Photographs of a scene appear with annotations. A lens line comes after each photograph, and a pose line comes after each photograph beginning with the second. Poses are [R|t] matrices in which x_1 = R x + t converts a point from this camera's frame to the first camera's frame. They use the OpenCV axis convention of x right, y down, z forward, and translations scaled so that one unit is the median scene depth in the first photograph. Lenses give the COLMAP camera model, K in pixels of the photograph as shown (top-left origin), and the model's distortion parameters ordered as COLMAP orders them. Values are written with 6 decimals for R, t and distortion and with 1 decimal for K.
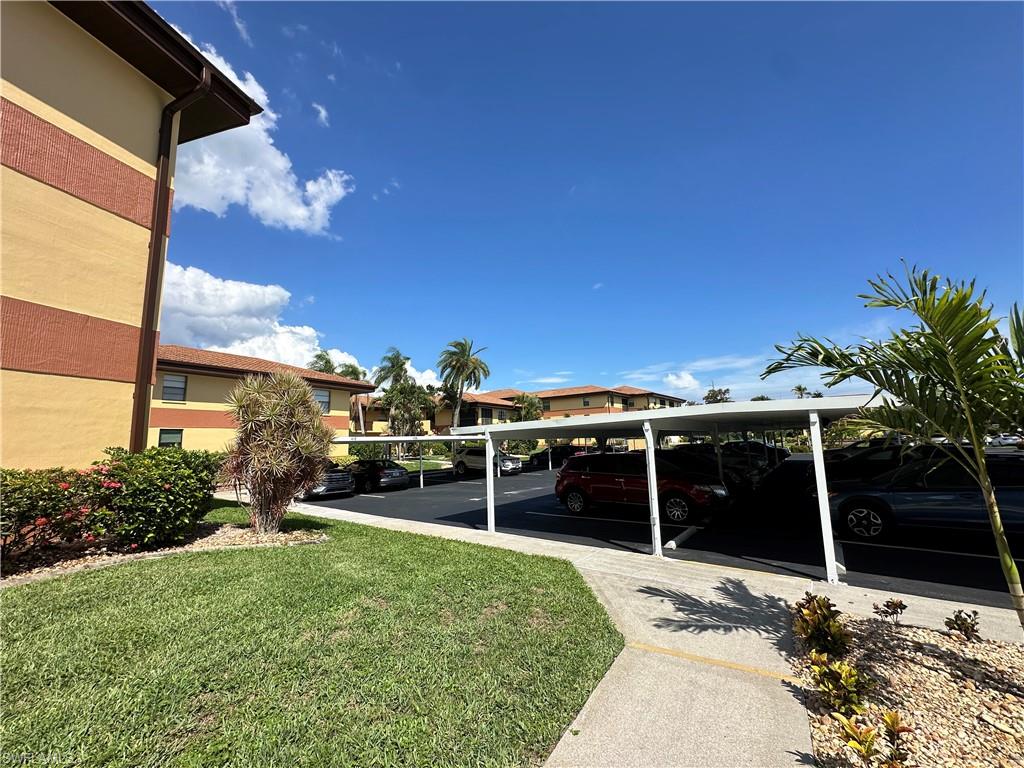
lens RADIAL K [[408.7, 0, 509.4], [0, 408.7, 384.7], [0, 0, 1]] dist [-0.006540, 0.001429]
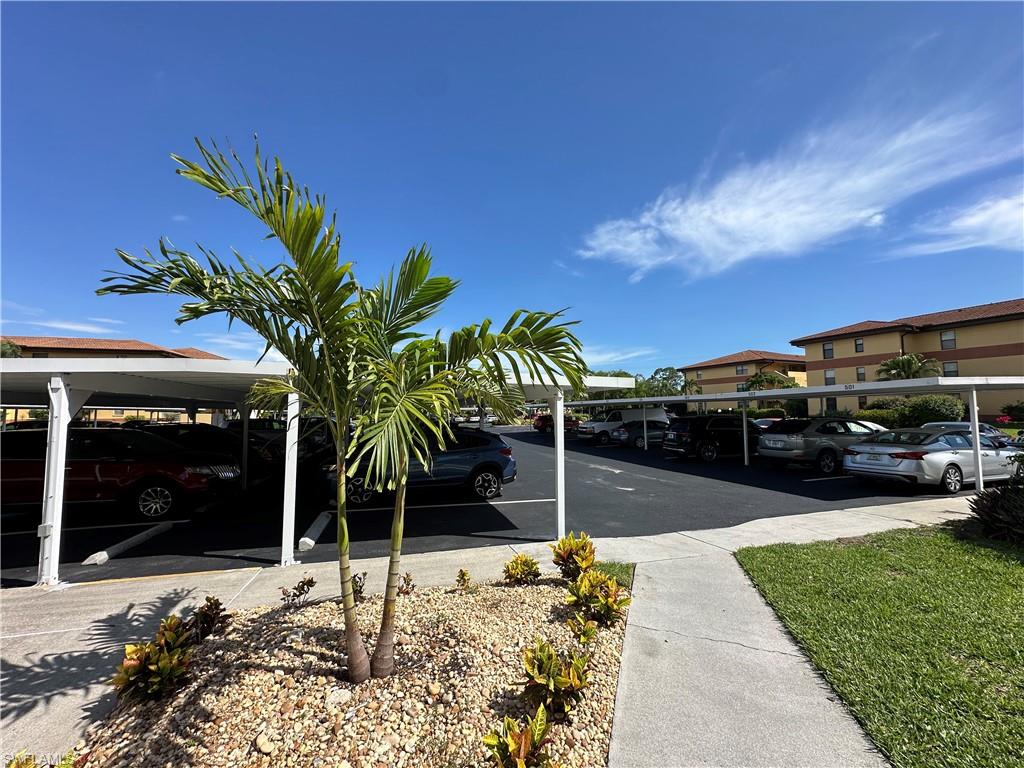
lens RADIAL K [[408.7, 0, 513.8], [0, 408.7, 383.9], [0, 0, 1]] dist [-0.006540, 0.001429]
pose [[0.595711, 0.077545, 0.799446, 0.322724], [-0.119476, 0.992810, -0.007273, 0.028391], [-0.794263, -0.091182, 0.600693, 0.075815]]
